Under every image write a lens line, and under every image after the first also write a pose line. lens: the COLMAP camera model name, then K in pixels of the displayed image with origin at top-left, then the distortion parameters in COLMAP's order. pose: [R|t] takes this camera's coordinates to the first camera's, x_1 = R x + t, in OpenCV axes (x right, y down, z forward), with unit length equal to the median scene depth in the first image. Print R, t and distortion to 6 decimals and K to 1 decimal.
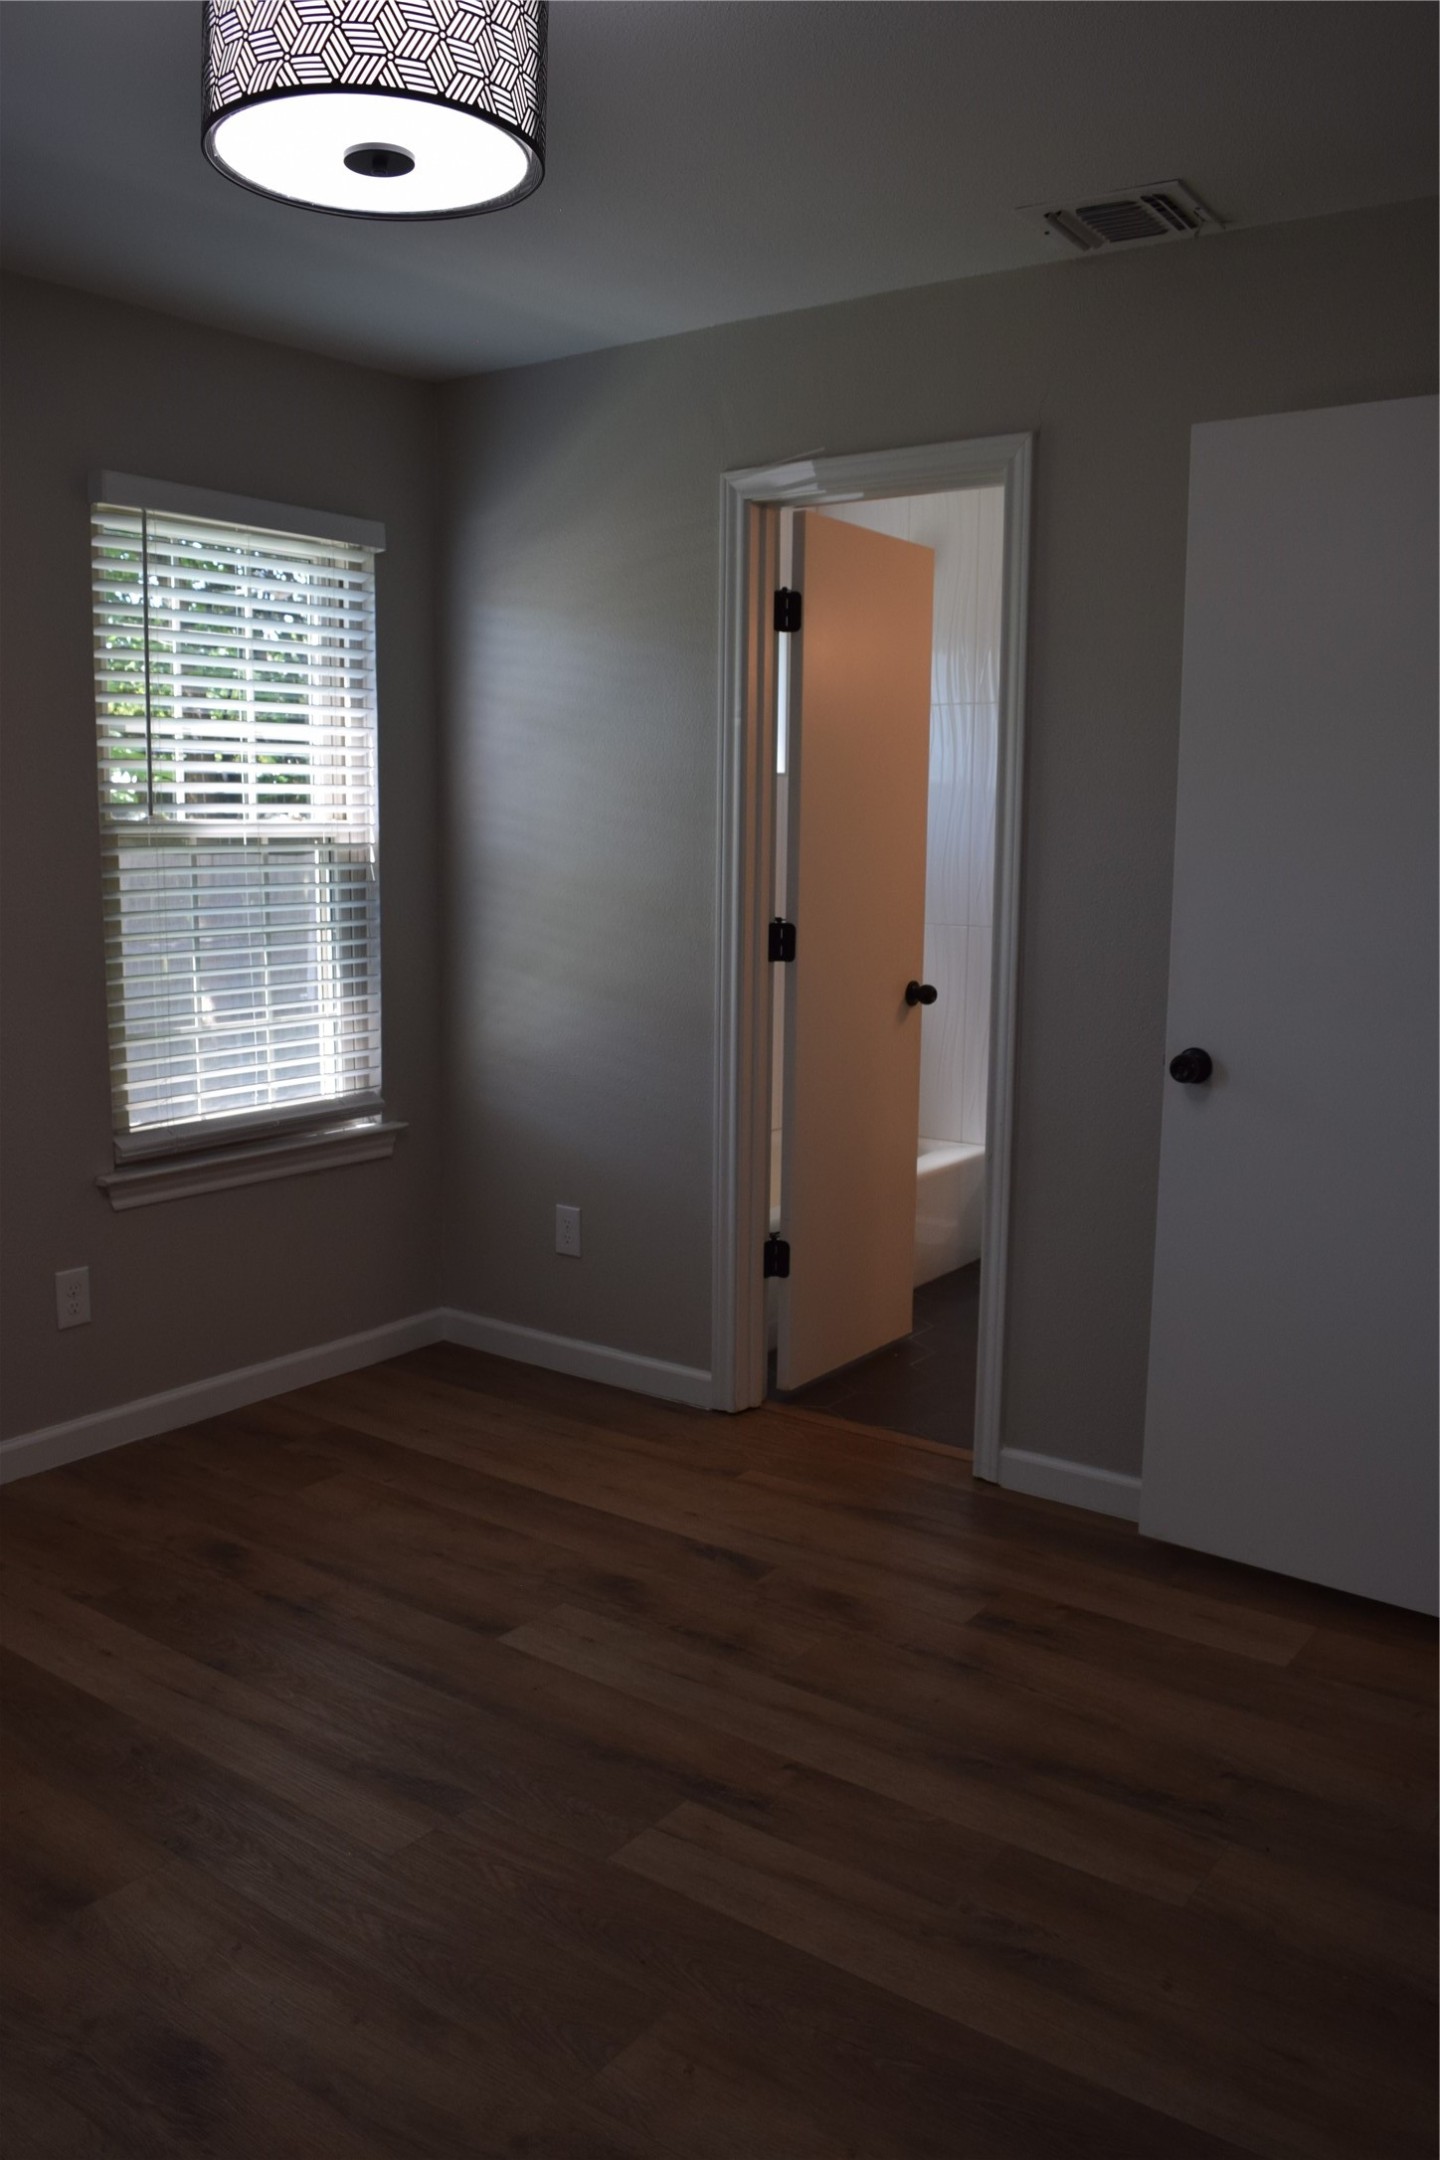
lens RADIAL K [[1700.8, 0, 720.0], [0, 1700.8, 1080.0], [0, 0, 1]] dist [-0.094855, 0.022400]
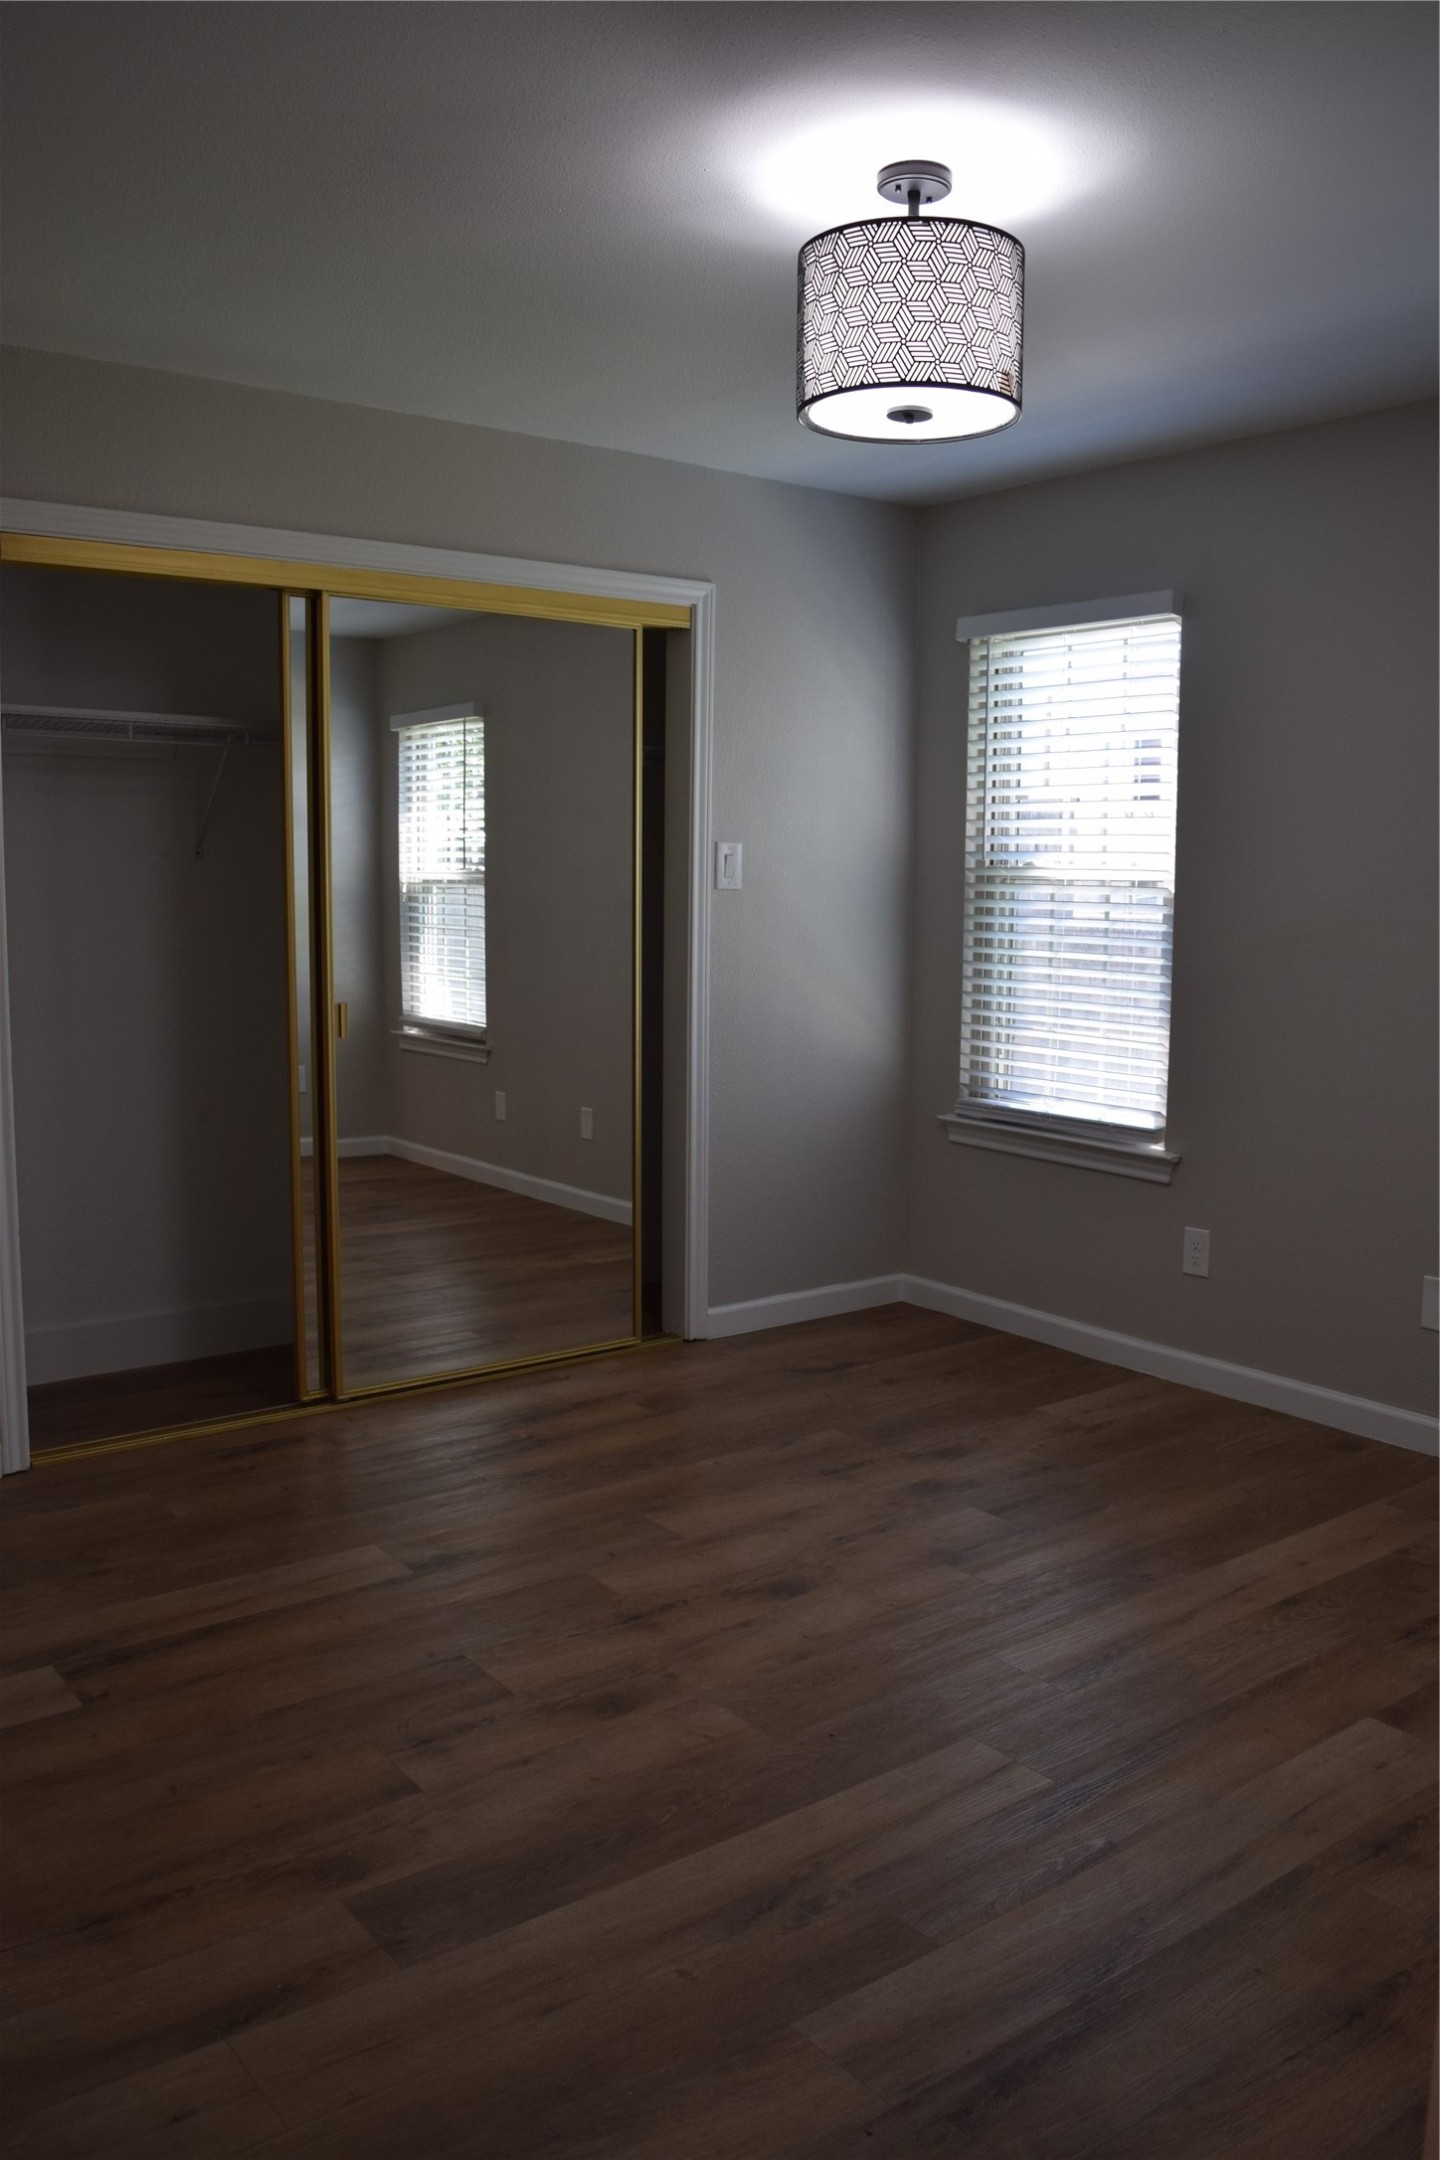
lens RADIAL K [[1700.8, 0, 720.0], [0, 1700.8, 1080.0], [0, 0, 1]] dist [-0.094855, 0.022400]
pose [[-0.271274, 0.110382, -0.956152, 1.124270], [-0.162094, 0.973974, 0.158428, -0.150684], [0.948755, 0.197963, -0.246322, 1.097839]]
